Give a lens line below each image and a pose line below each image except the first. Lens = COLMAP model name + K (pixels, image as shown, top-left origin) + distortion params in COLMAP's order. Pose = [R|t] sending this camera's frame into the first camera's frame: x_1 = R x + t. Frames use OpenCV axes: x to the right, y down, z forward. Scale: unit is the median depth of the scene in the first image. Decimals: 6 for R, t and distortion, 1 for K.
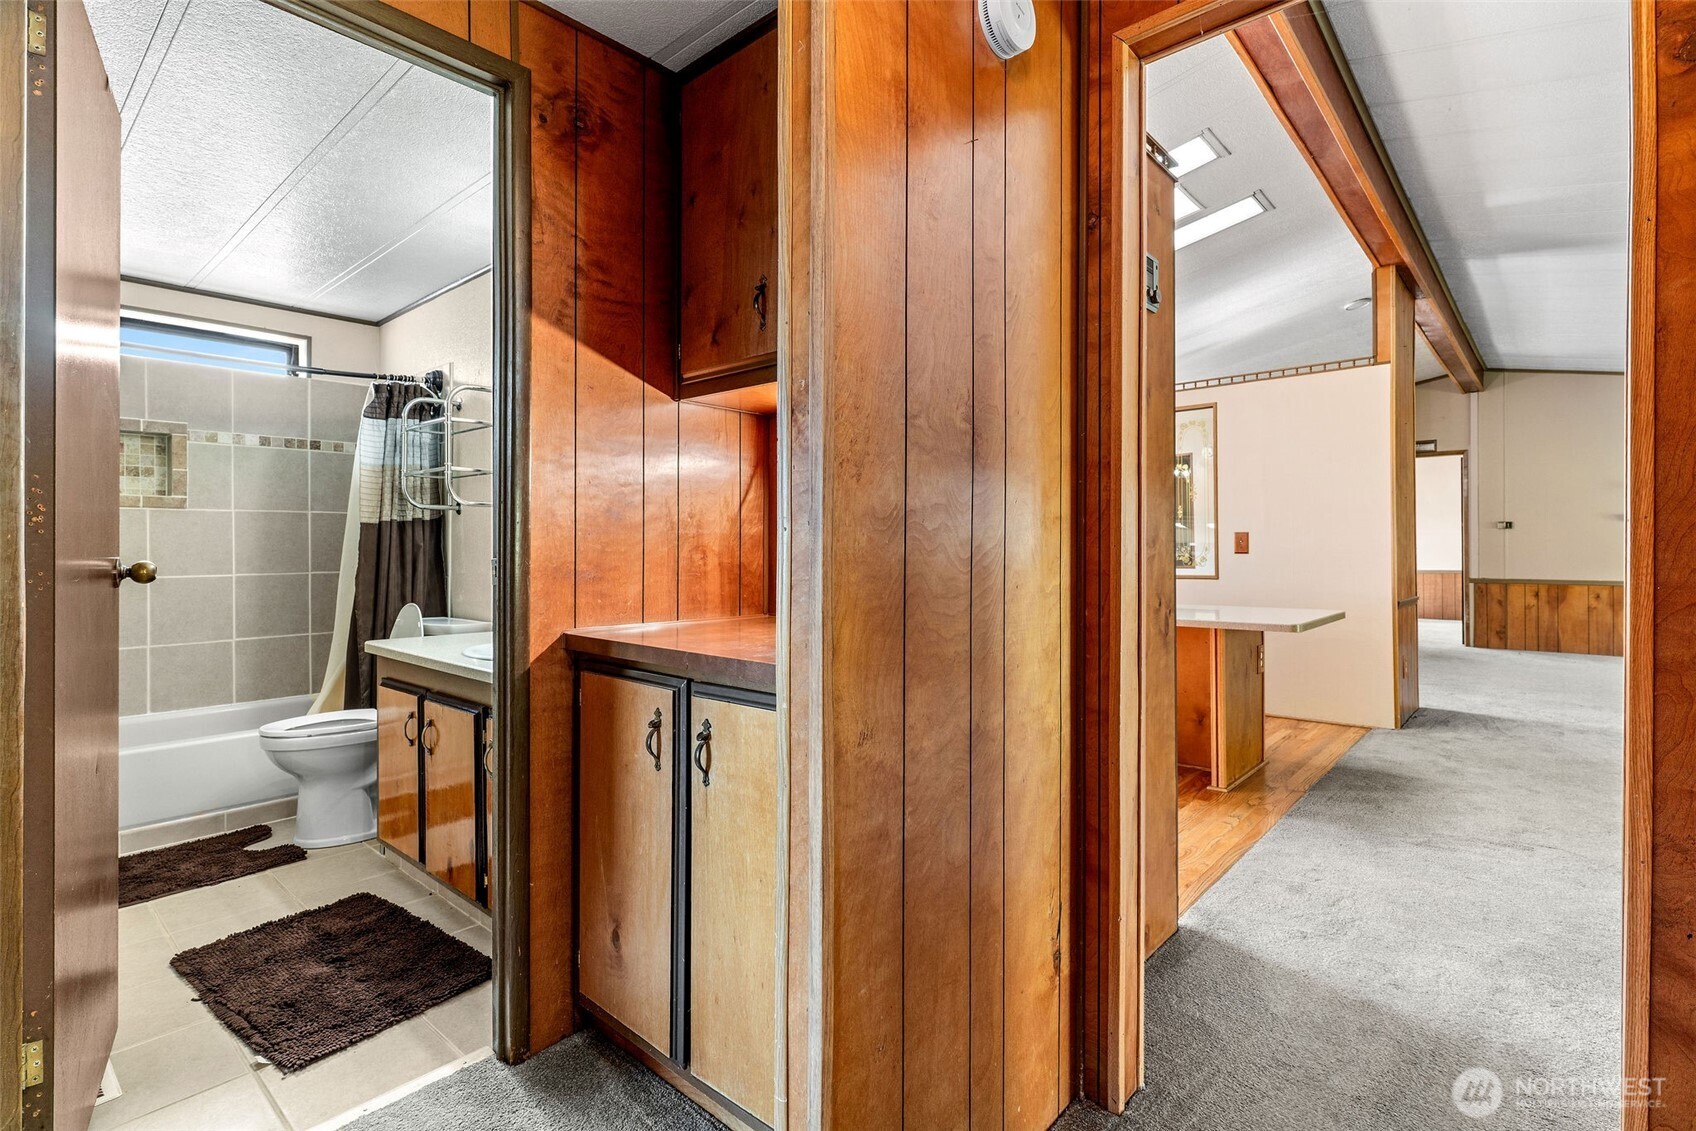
lens RADIAL K [[806.0, 0, 852.0], [0, 806.0, 558.7], [0, 0, 1]] dist [0.001476, -0.000696]
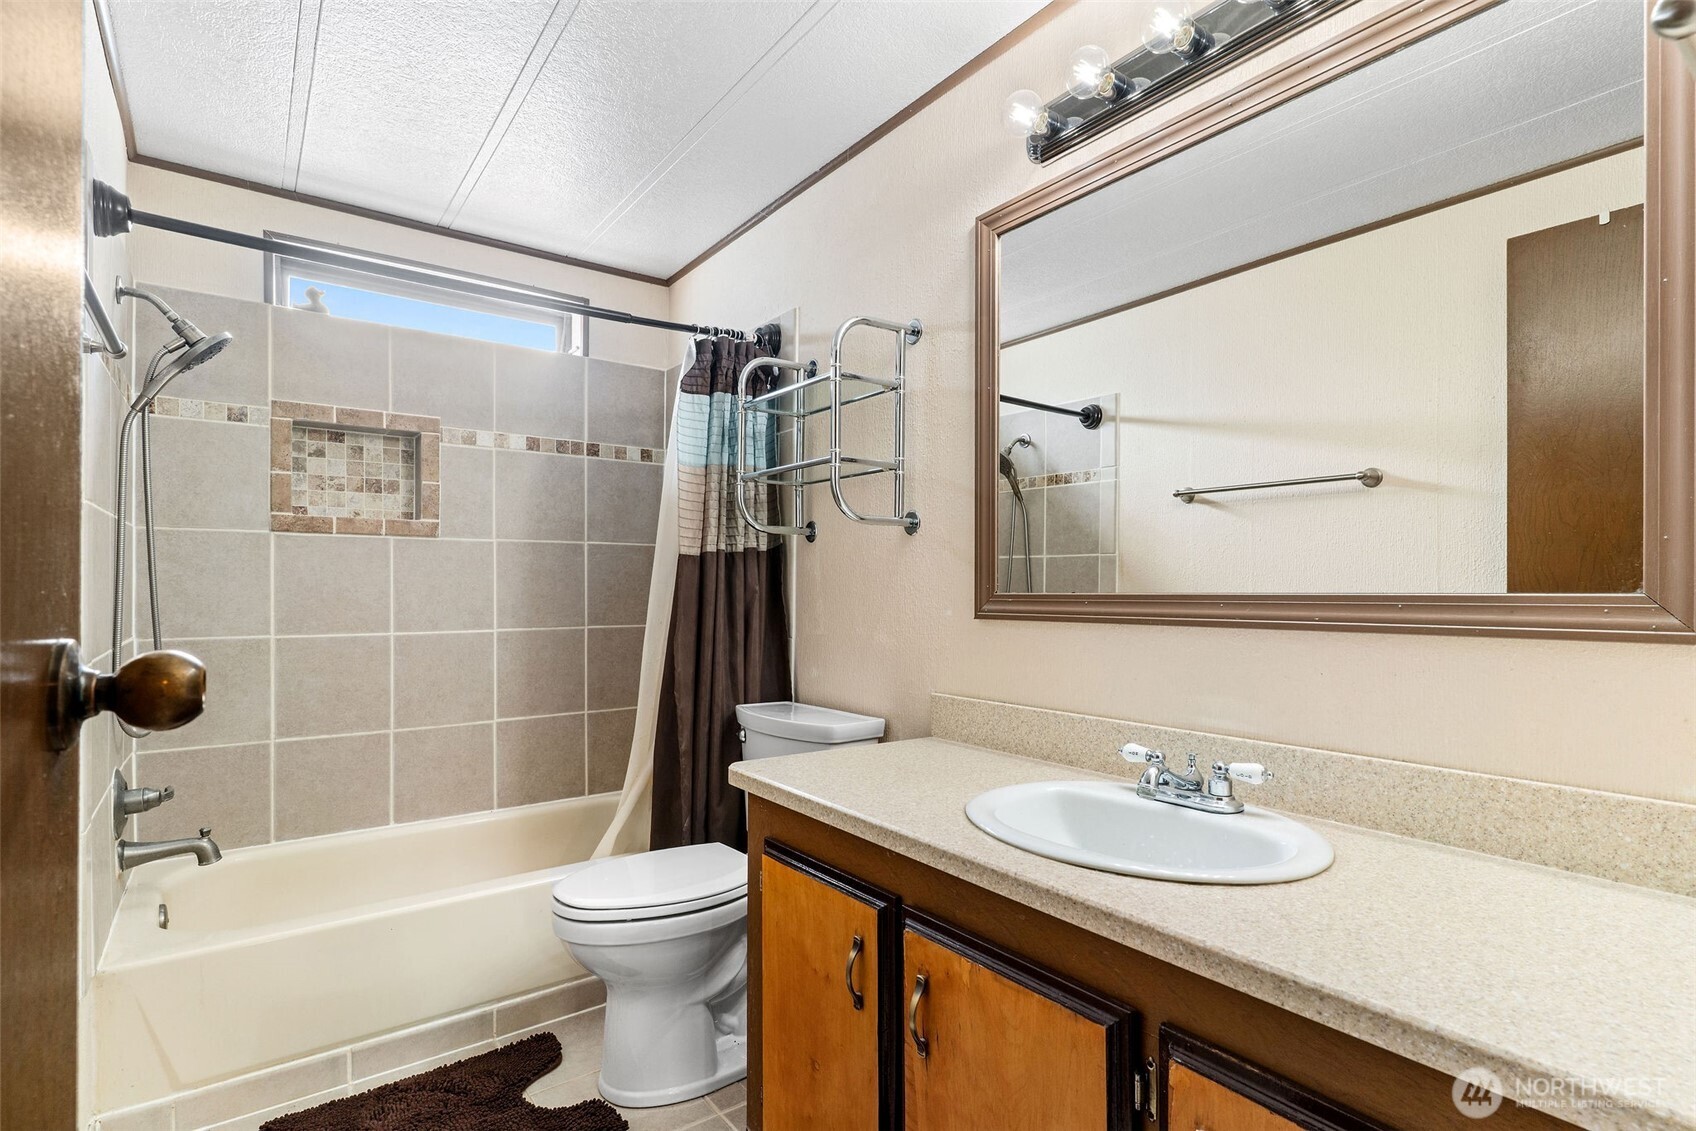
lens RADIAL K [[817.4, 0, 855.1], [0, 817.4, 599.0], [0, 0, 1]] dist [0.000755, 0.000007]
pose [[0.979065, 0.003160, -0.203521, -0.322173], [-0.003275, 0.999995, -0.000225, -0.009033], [0.203519, 0.000887, 0.979071, 0.372912]]
